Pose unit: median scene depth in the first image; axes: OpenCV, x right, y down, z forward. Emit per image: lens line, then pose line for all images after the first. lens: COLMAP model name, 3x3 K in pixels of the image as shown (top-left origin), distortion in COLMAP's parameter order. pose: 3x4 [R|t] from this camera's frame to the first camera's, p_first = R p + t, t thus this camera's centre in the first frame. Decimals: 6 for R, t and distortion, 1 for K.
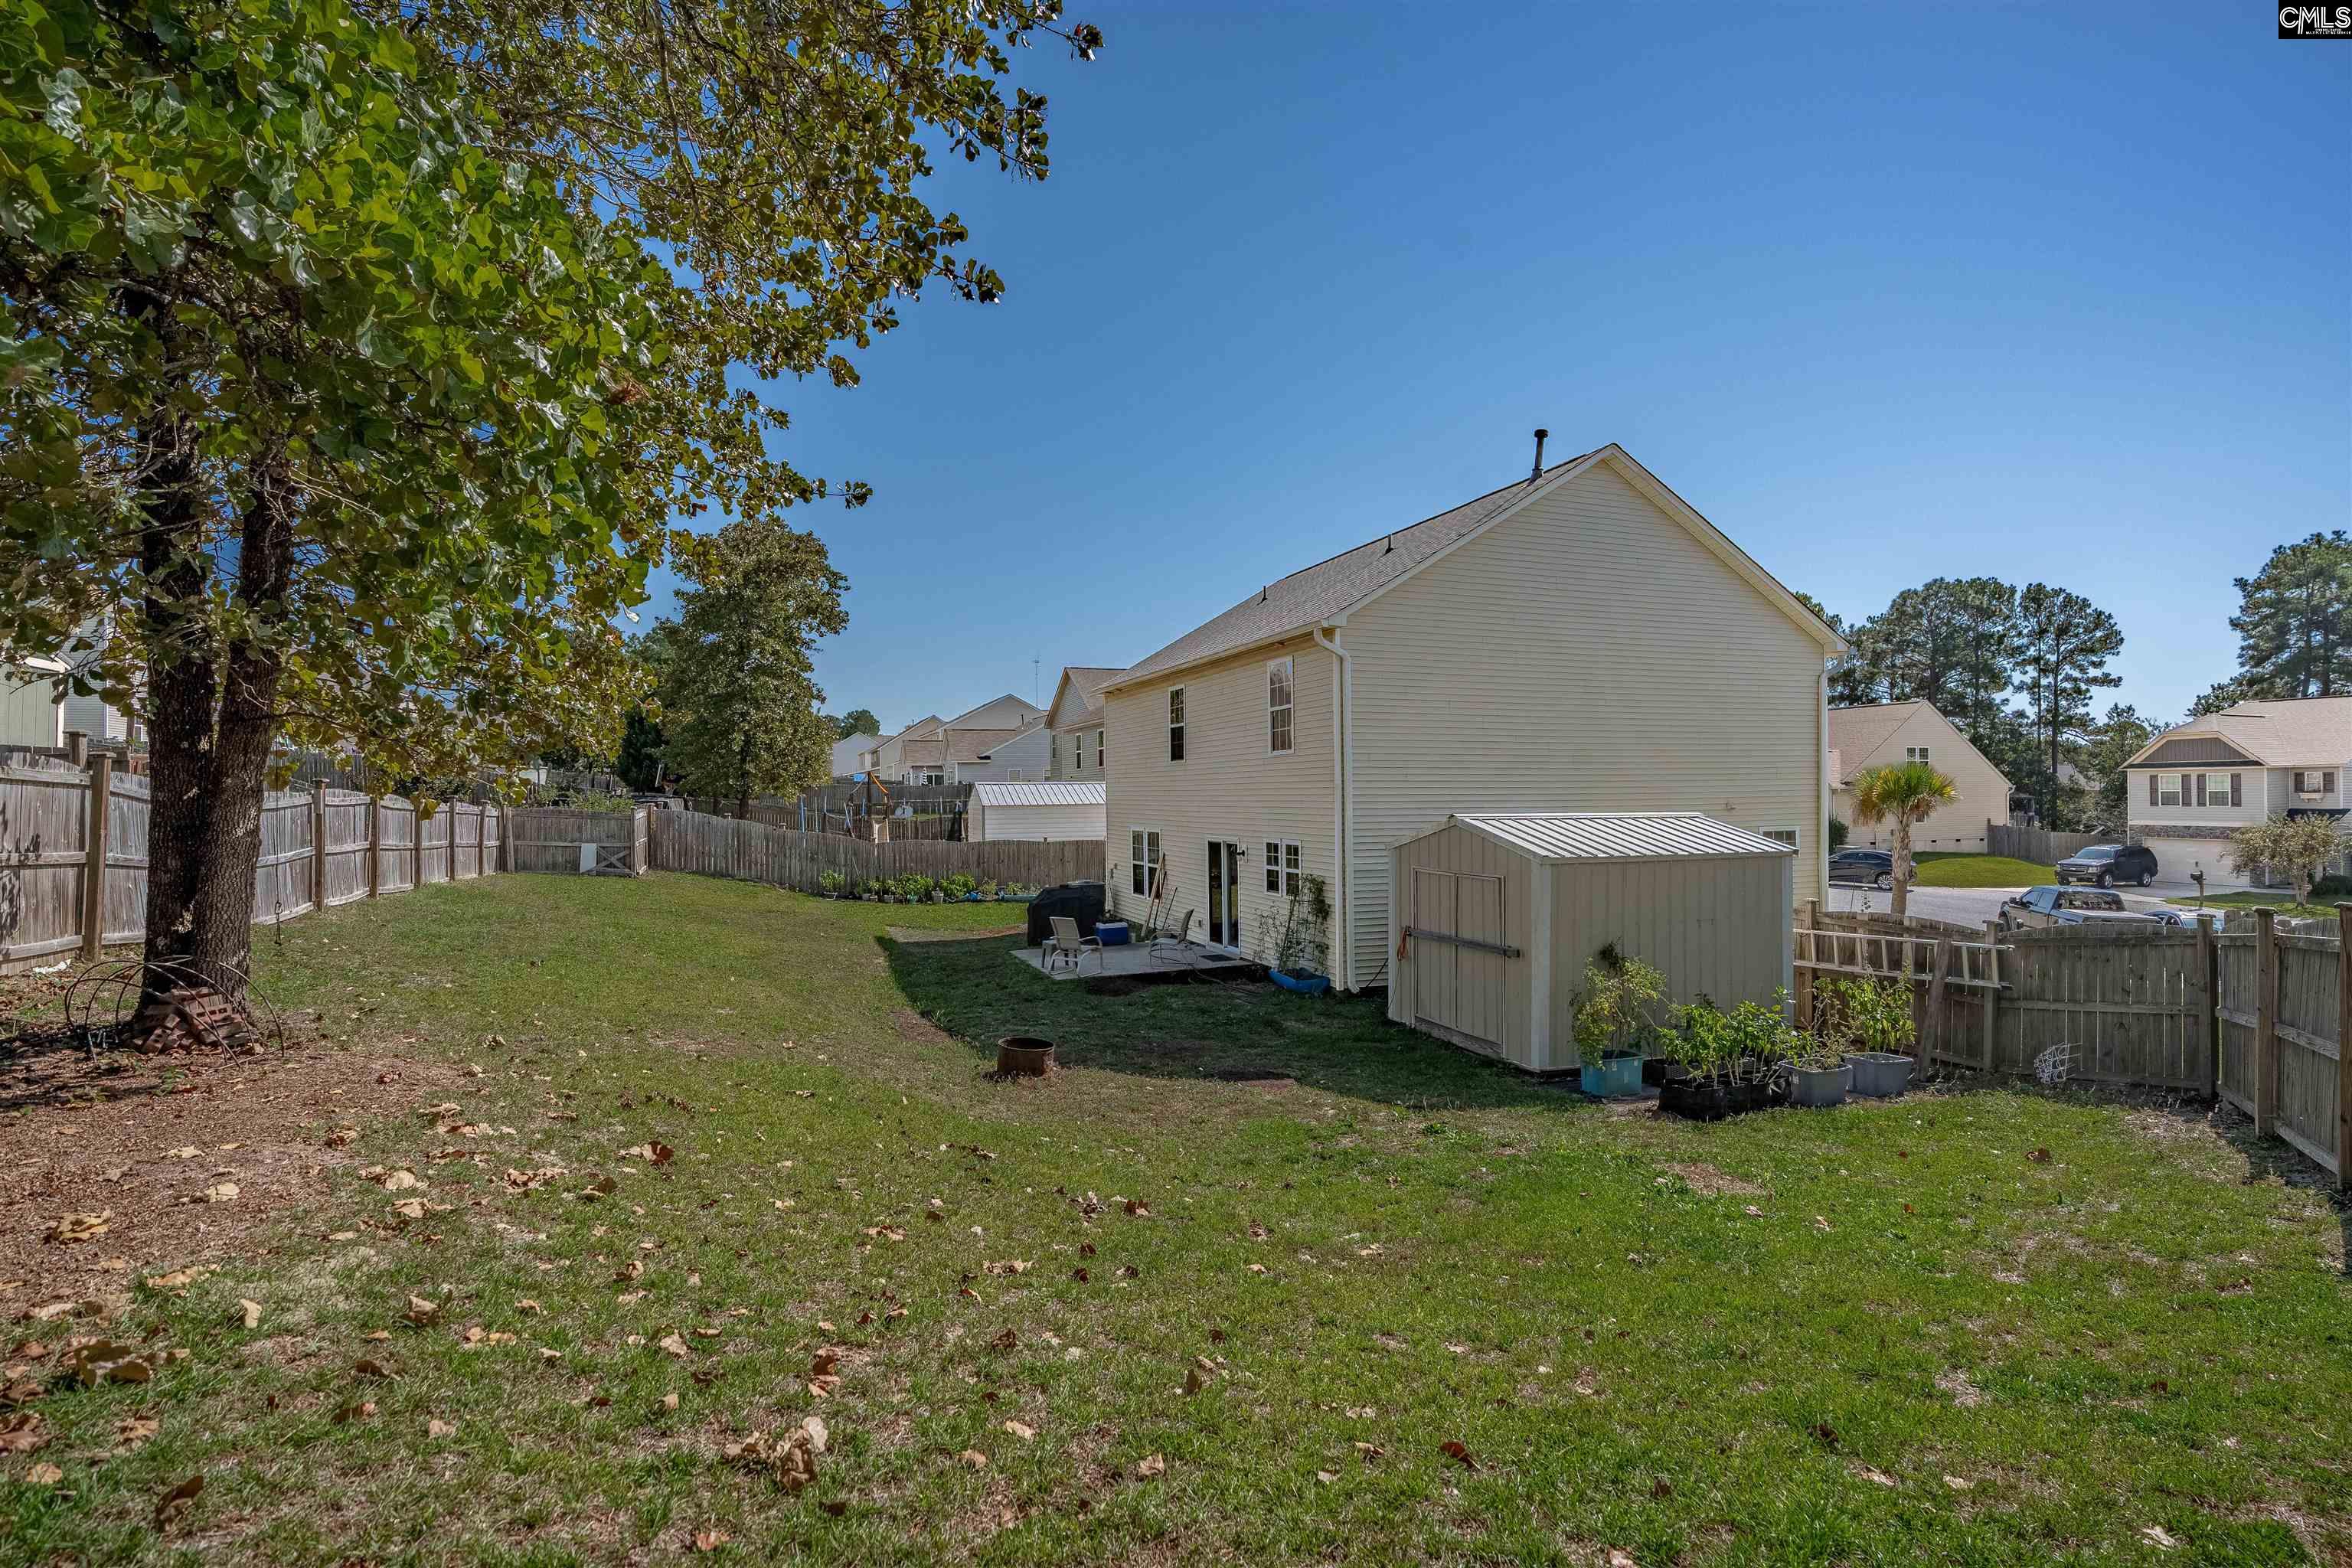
lens RADIAL K [[1108.7, 0, 1183.1], [0, 1108.7, 788.0], [0, 0, 1]] dist [-0.002071, -0.000067]
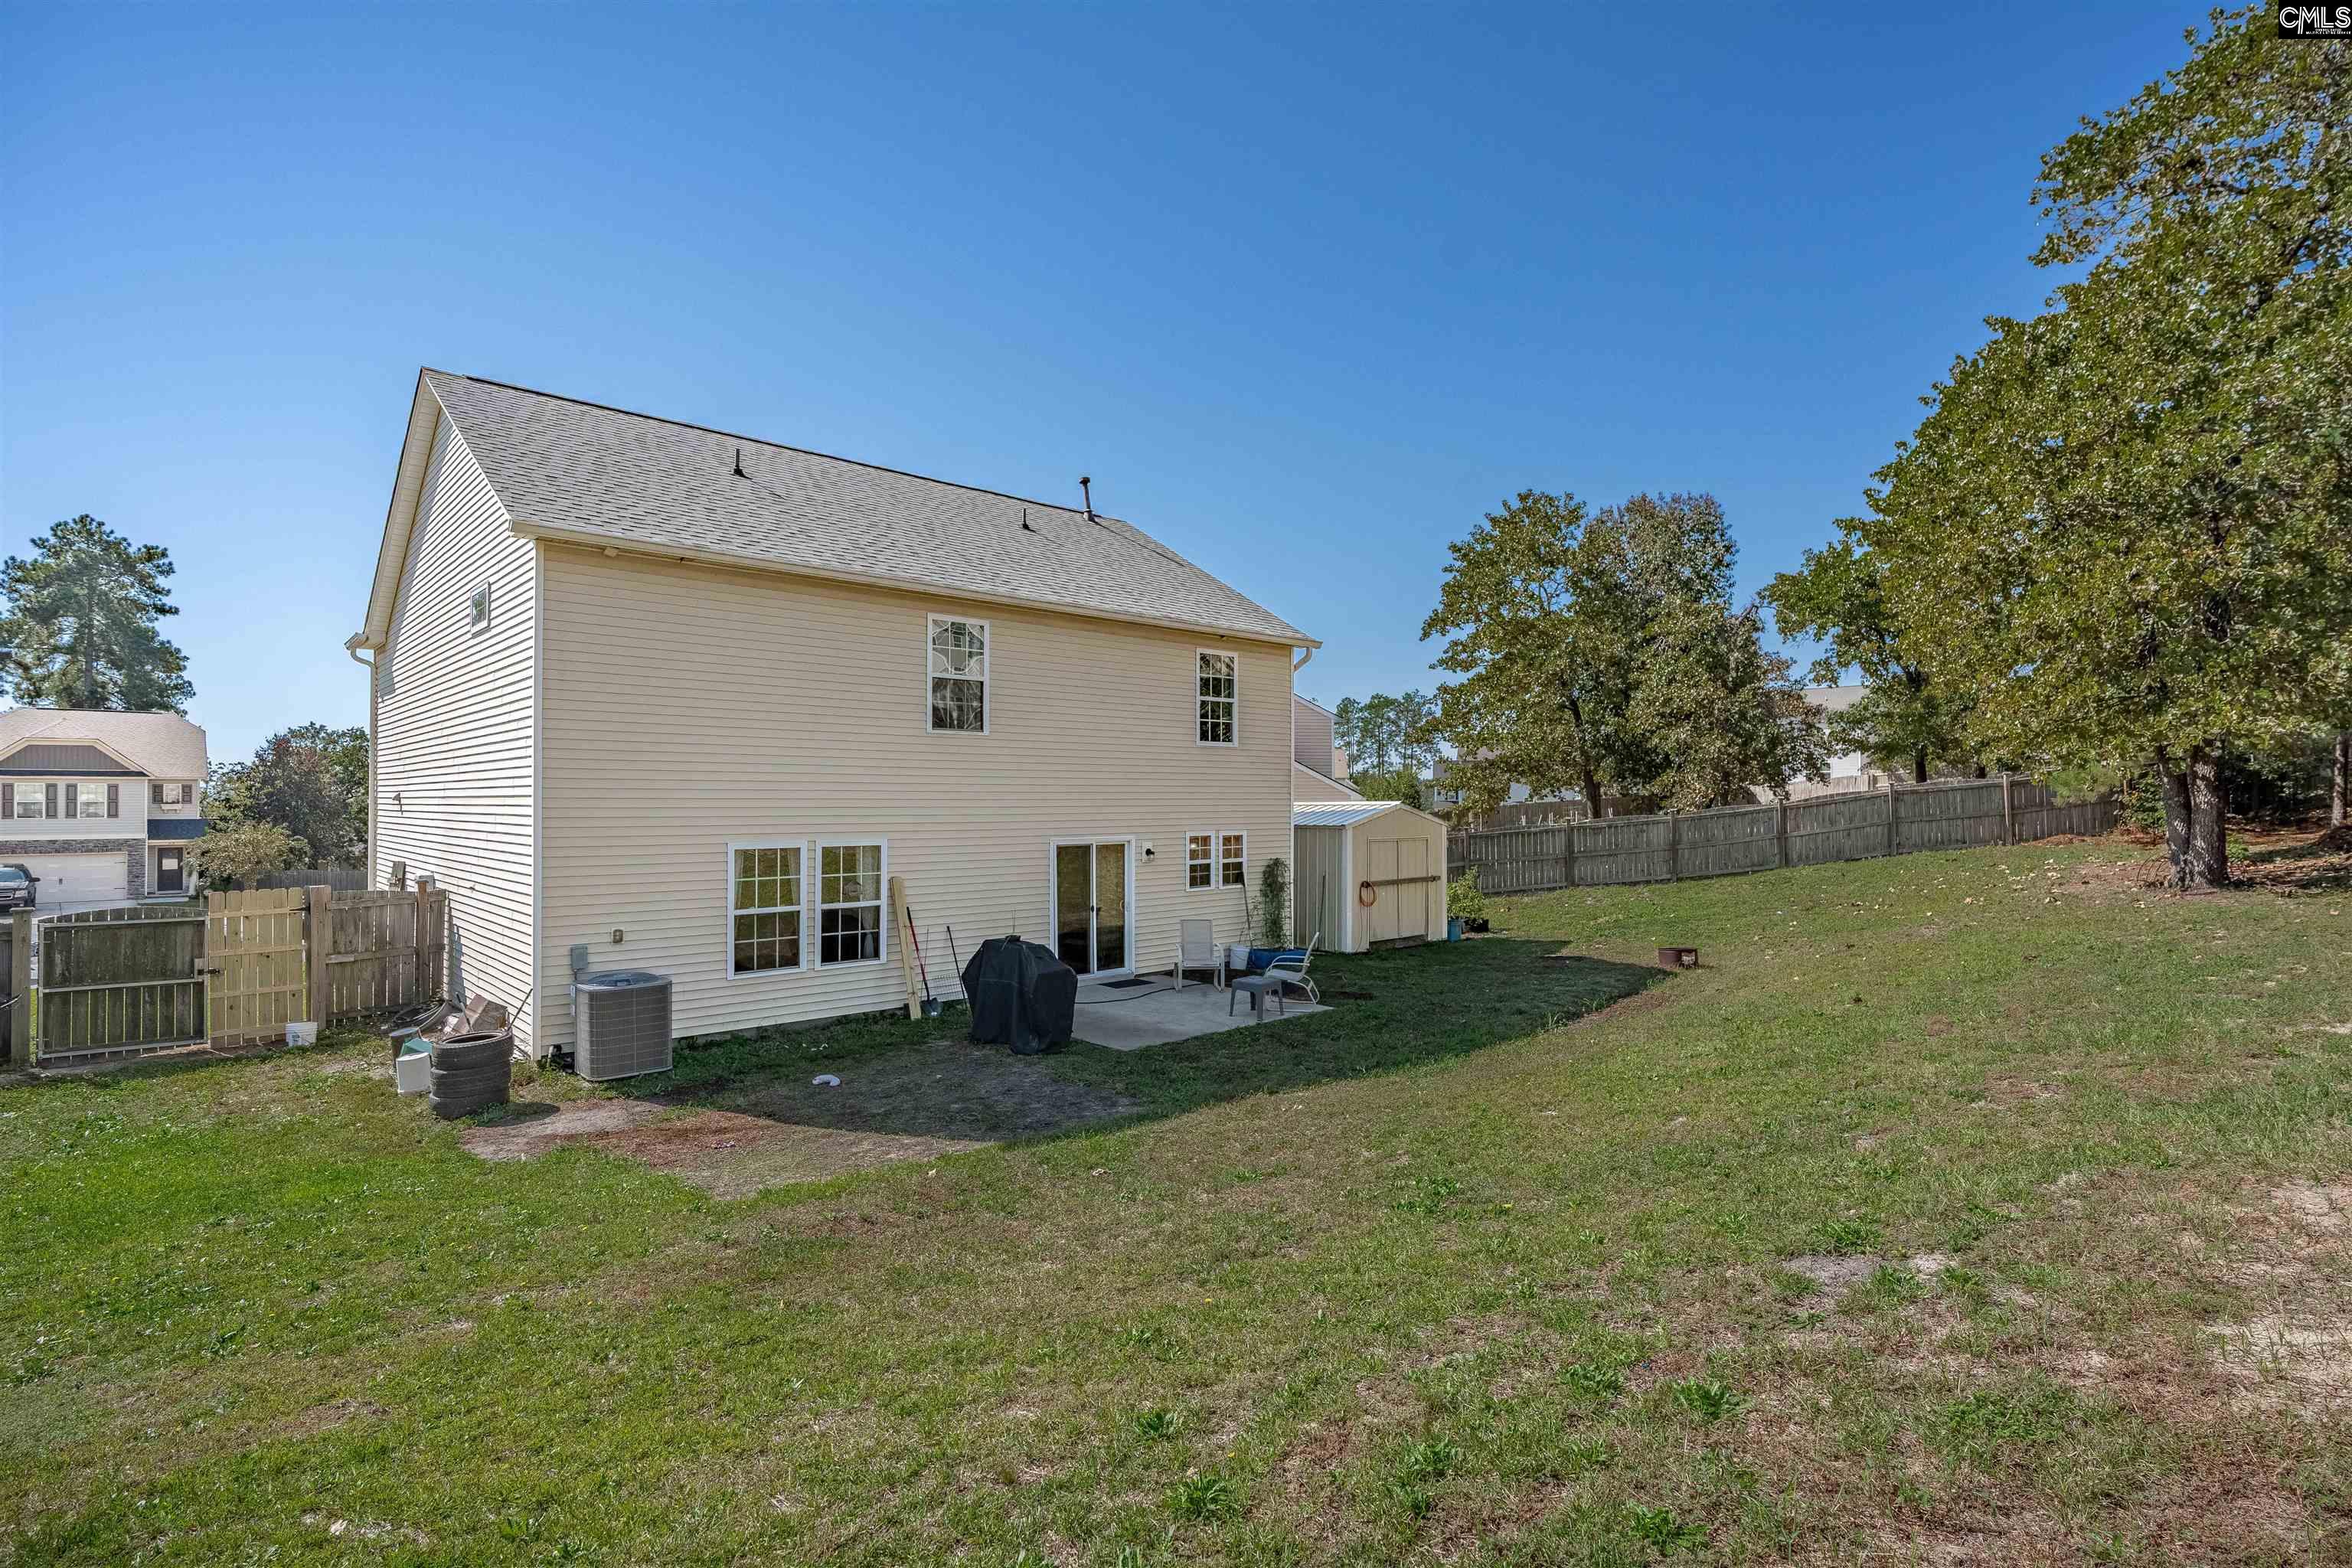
lens RADIAL K [[1108.7, 0, 1178.0], [0, 1108.7, 792.9], [0, 0, 1]] dist [-0.002071, -0.000067]
pose [[-0.358898, 0.016379, 0.933233, -0.472941], [-0.001585, 0.999834, -0.018157, 0.017164], [-0.933375, -0.007996, -0.358813, 0.788496]]
